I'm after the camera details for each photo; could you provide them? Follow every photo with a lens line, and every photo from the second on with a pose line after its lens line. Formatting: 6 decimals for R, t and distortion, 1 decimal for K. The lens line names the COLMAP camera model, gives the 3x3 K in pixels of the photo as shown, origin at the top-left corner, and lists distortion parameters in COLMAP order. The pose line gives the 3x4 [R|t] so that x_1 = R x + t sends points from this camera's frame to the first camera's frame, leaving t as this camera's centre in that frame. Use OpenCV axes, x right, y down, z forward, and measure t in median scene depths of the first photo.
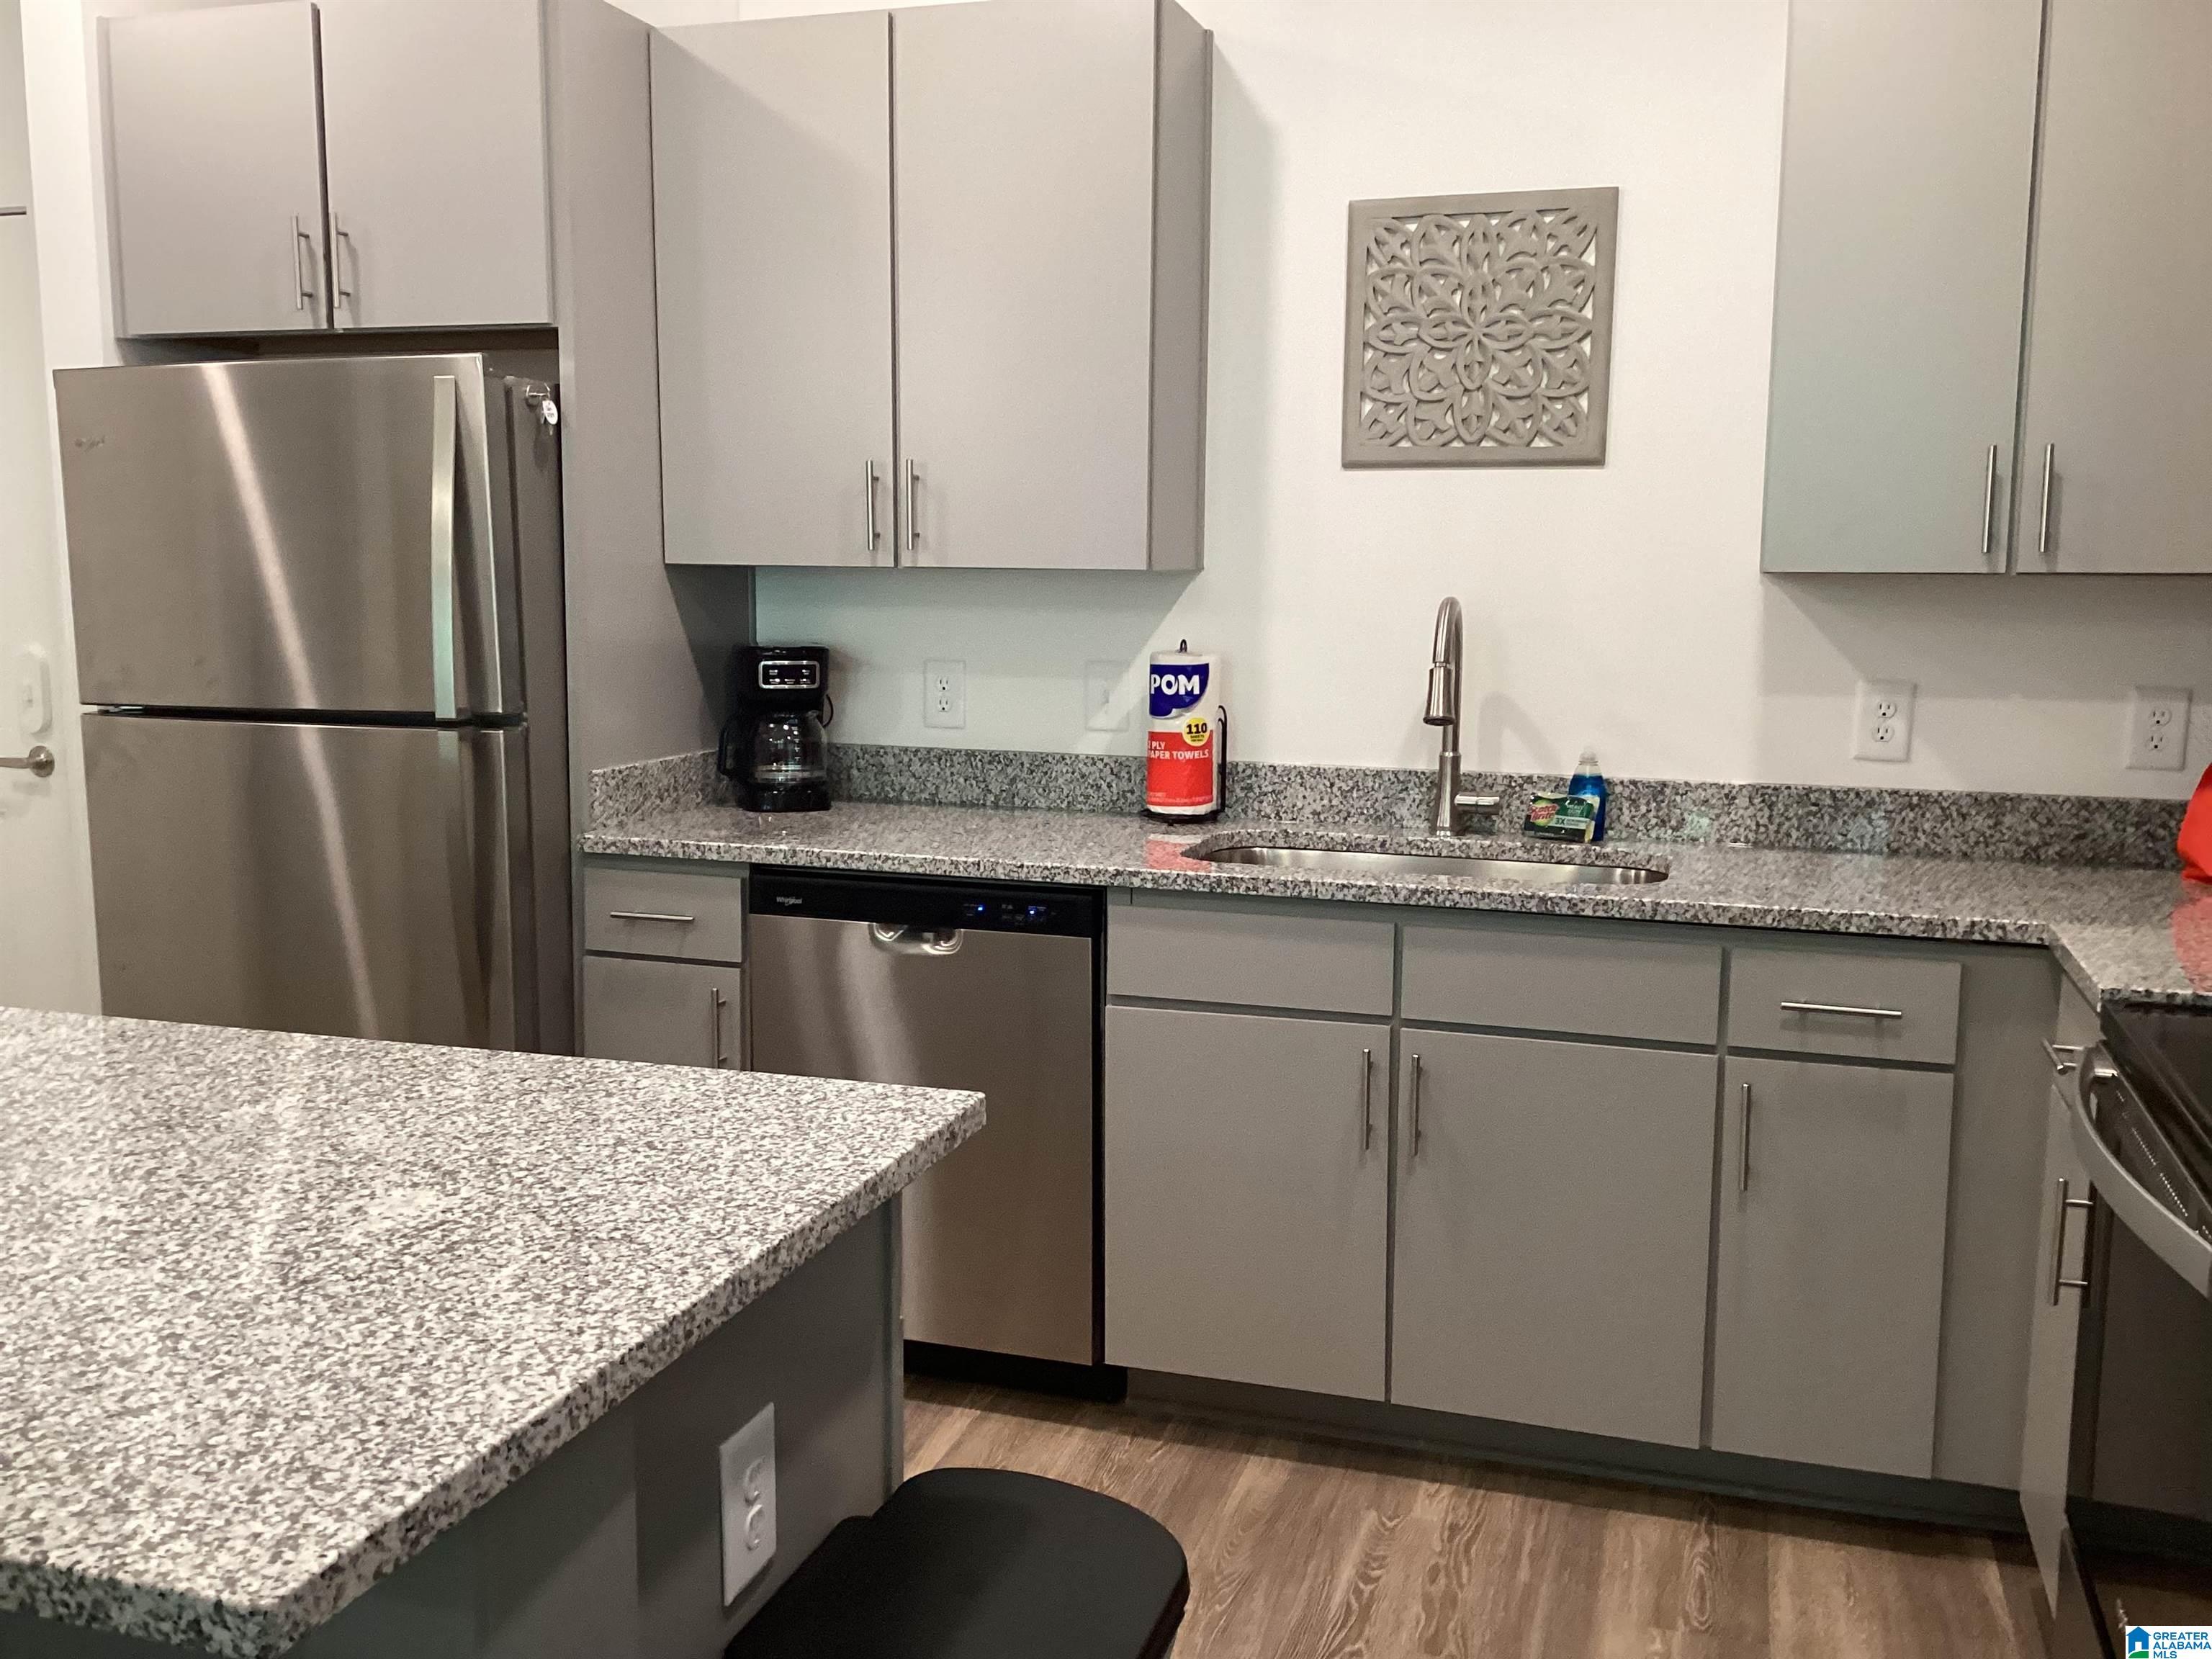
lens RADIAL K [[1981.0, 0, 1108.6], [0, 1981.0, 840.6], [0, 0, 1]] dist [0.098041, -0.156694]
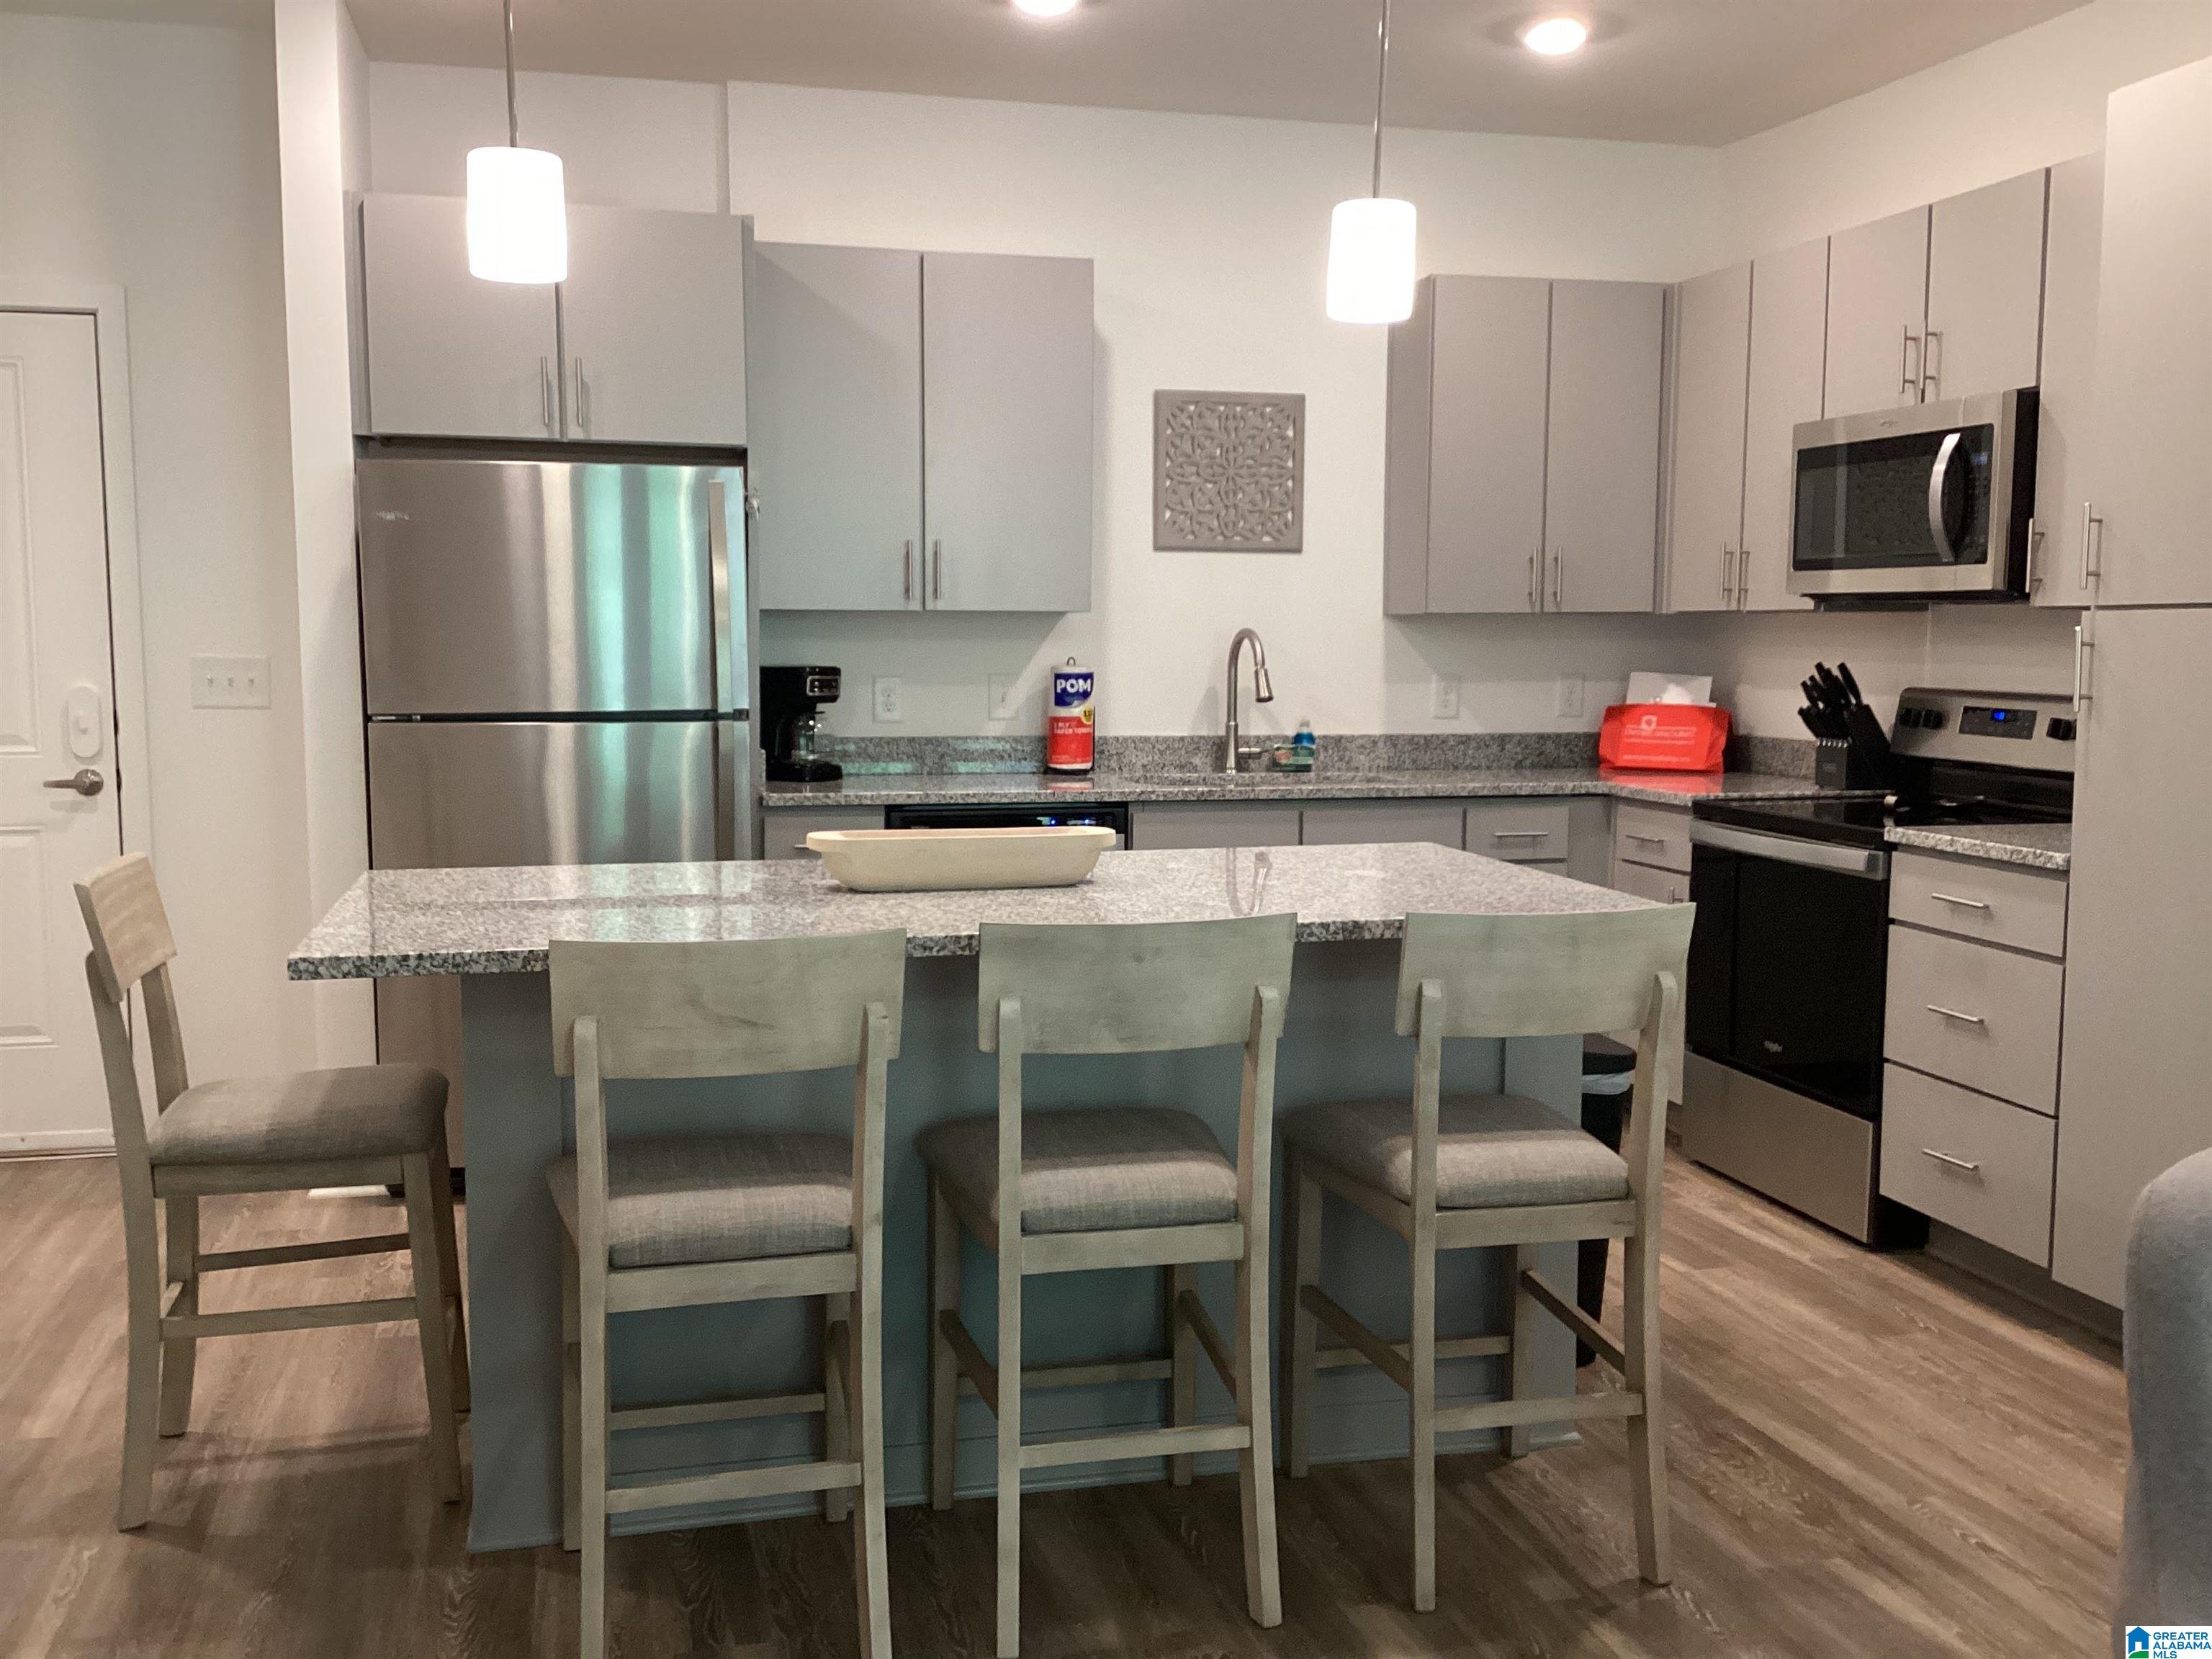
lens RADIAL K [[1981.0, 0, 1105.9], [0, 1981.0, 822.2], [0, 0, 1]] dist [0.098041, -0.156694]
pose [[0.853647, -0.054842, 0.517957, -0.783688], [0.077113, 0.996789, -0.021549, 0.066376], [-0.515112, 0.058337, 0.855135, -0.356732]]
